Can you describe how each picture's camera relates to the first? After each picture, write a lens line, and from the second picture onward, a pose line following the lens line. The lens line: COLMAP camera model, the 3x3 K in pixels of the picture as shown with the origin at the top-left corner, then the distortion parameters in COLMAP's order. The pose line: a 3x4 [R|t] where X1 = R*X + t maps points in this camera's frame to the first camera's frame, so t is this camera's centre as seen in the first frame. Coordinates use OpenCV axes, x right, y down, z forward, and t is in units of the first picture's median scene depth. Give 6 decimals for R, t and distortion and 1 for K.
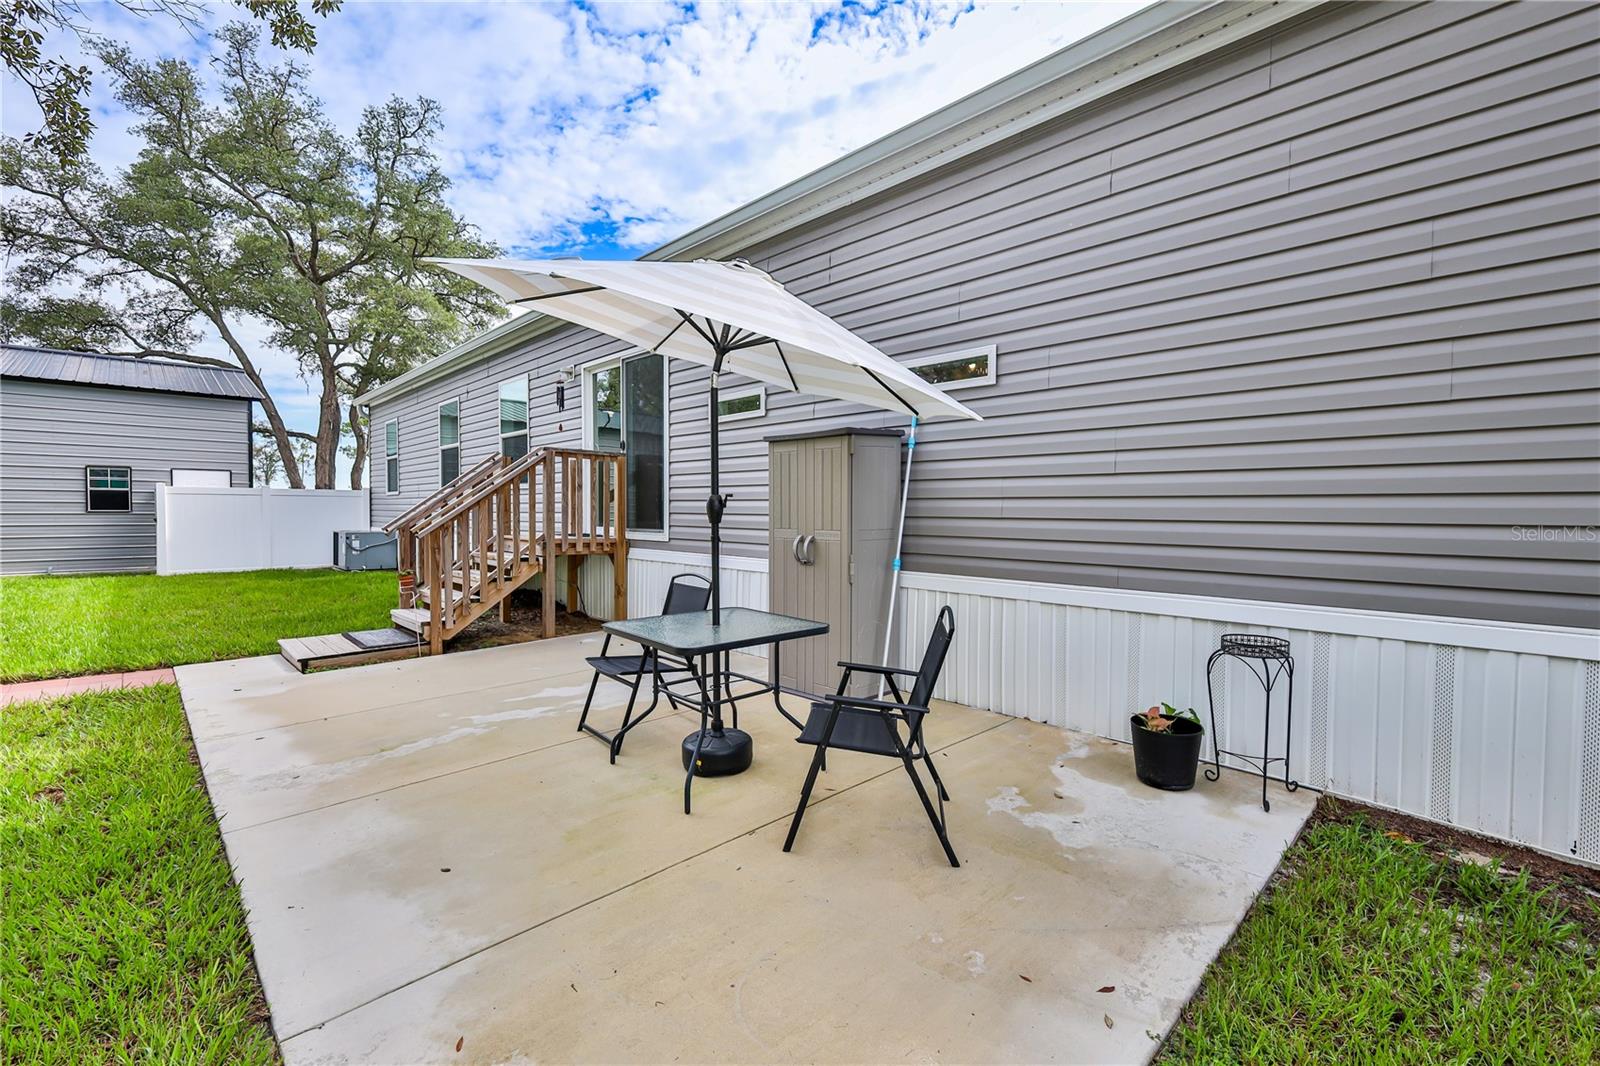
lens RADIAL K [[698.7, 0, 807.5], [0, 698.7, 521.5], [0, 0, 1]] dist [0.005816, 0.001239]
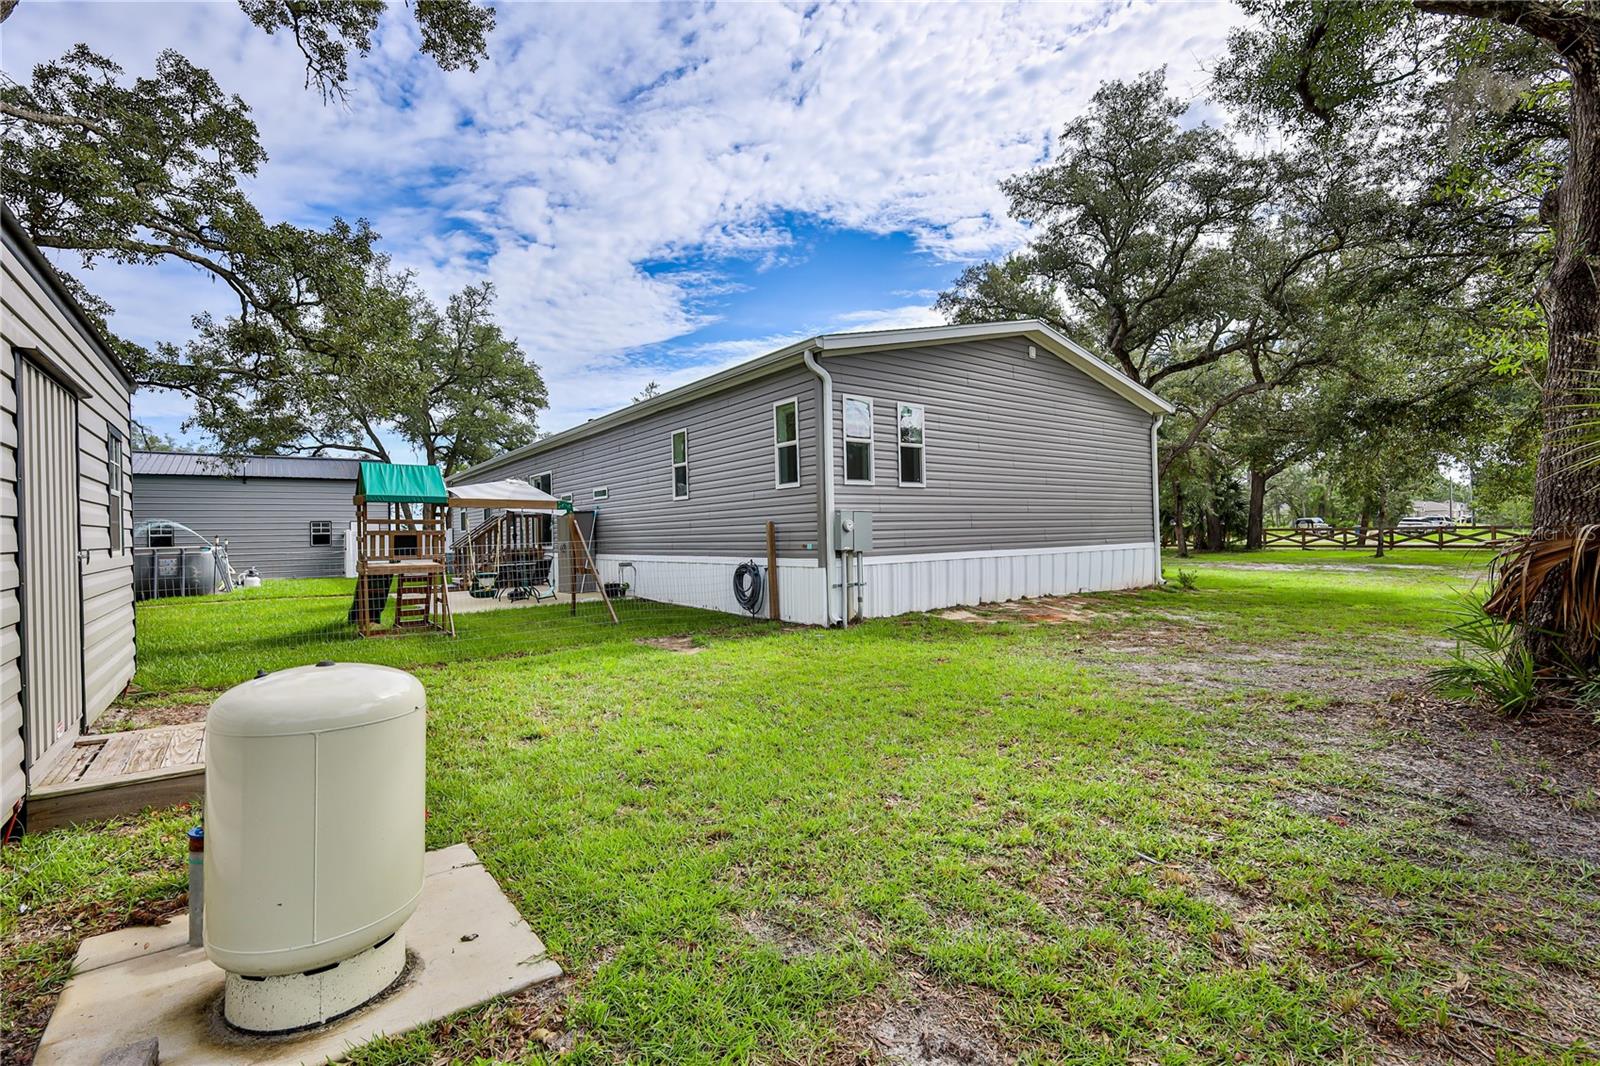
lens RADIAL K [[698.7, 0, 797.8], [0, 698.7, 535.9], [0, 0, 1]] dist [0.005816, 0.001239]
pose [[0.992669, -0.021308, -0.118974, 0.322970], [0.018975, 0.999605, -0.020709, 0.015346], [0.119368, 0.018300, 0.992681, -0.464443]]
